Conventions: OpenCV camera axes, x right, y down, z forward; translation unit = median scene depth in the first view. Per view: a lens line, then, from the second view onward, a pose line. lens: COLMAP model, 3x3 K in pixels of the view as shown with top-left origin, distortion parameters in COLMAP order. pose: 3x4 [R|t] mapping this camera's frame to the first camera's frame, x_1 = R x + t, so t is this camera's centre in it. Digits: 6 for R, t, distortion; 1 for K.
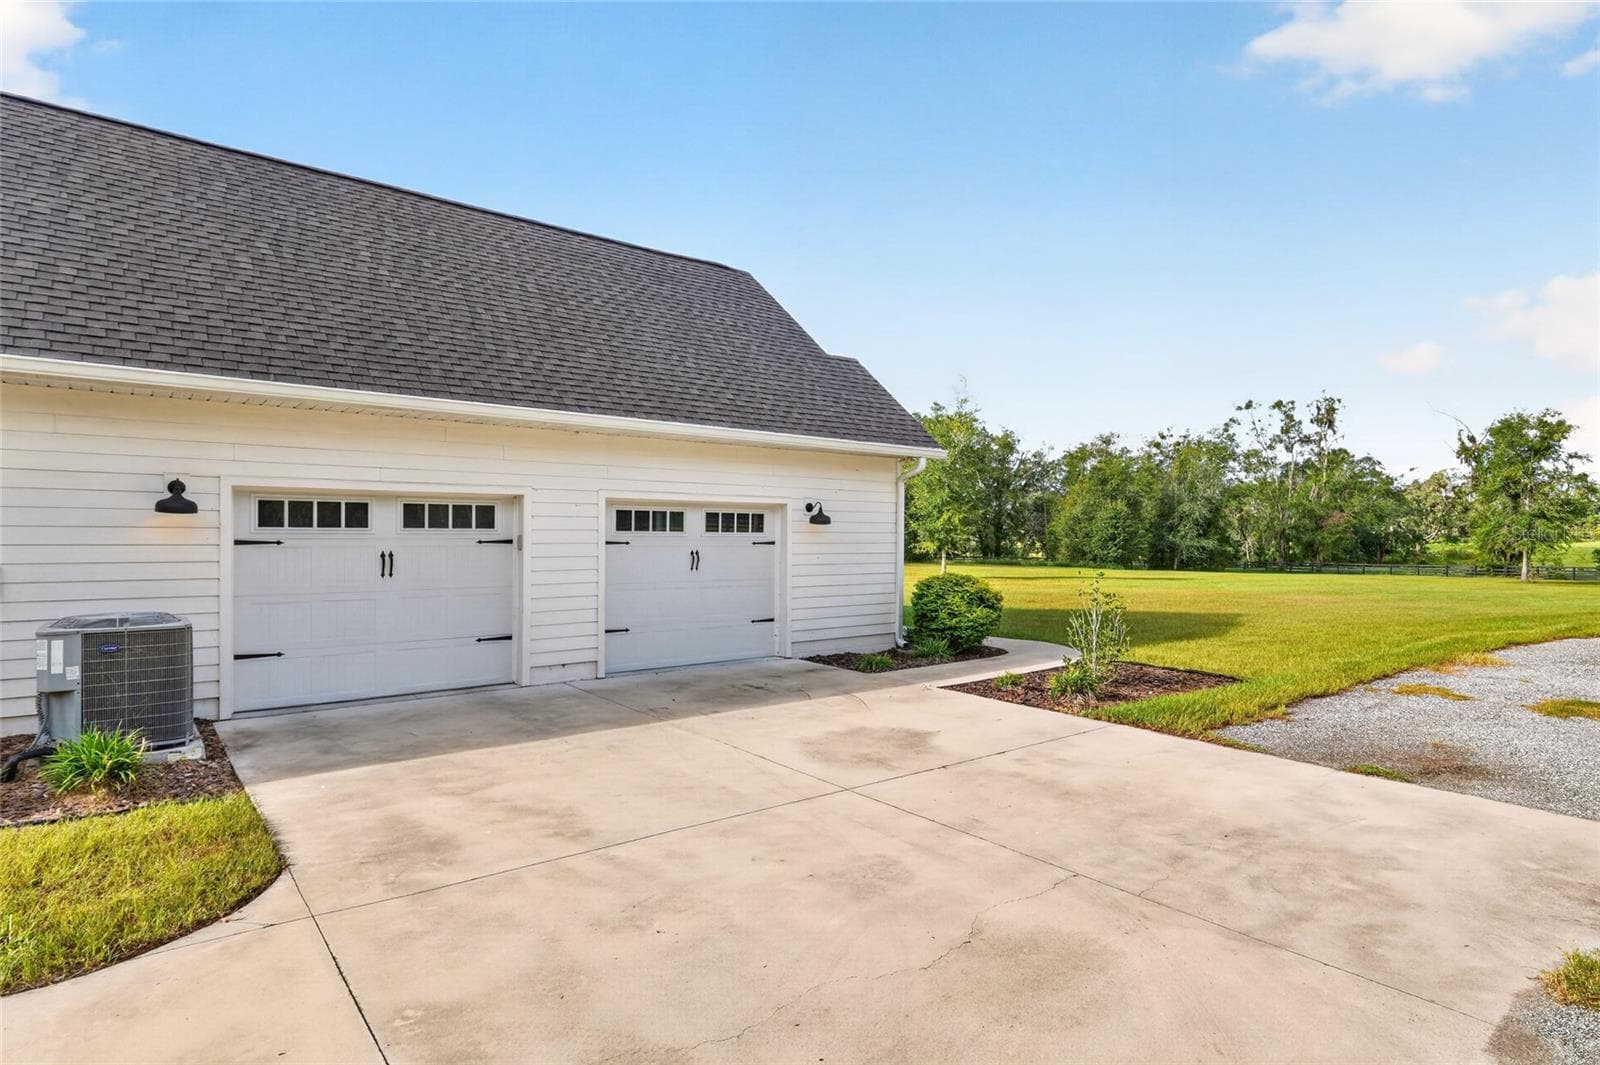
lens RADIAL K [[858.5, 0, 800.0], [0, 858.5, 532.5], [0, 0, 1]] dist [0.000458, -0.000335]
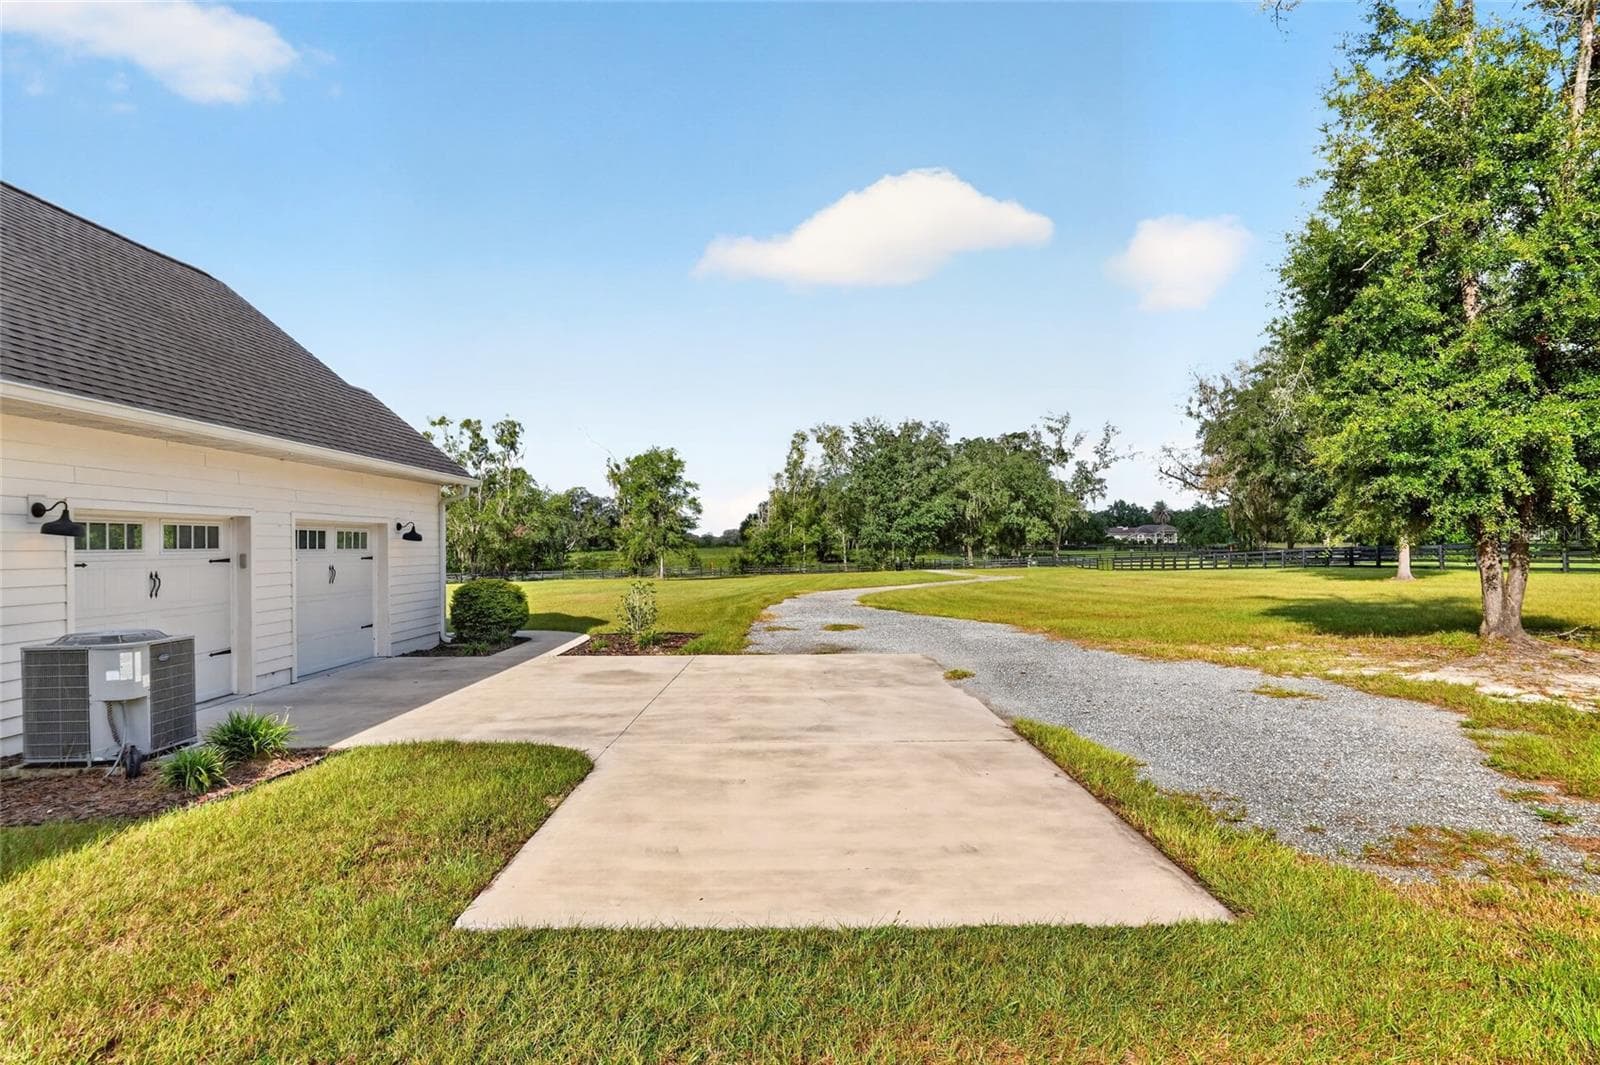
lens RADIAL K [[986.0, 0, 799.8], [0, 986.0, 558.5], [0, 0, 1]] dist [0.000692, -0.000393]
pose [[0.605926, -0.025208, 0.795122, -0.614287], [0.015757, 0.999682, 0.019685, -0.003239], [-0.795365, 0.000601, 0.606131, -0.207276]]
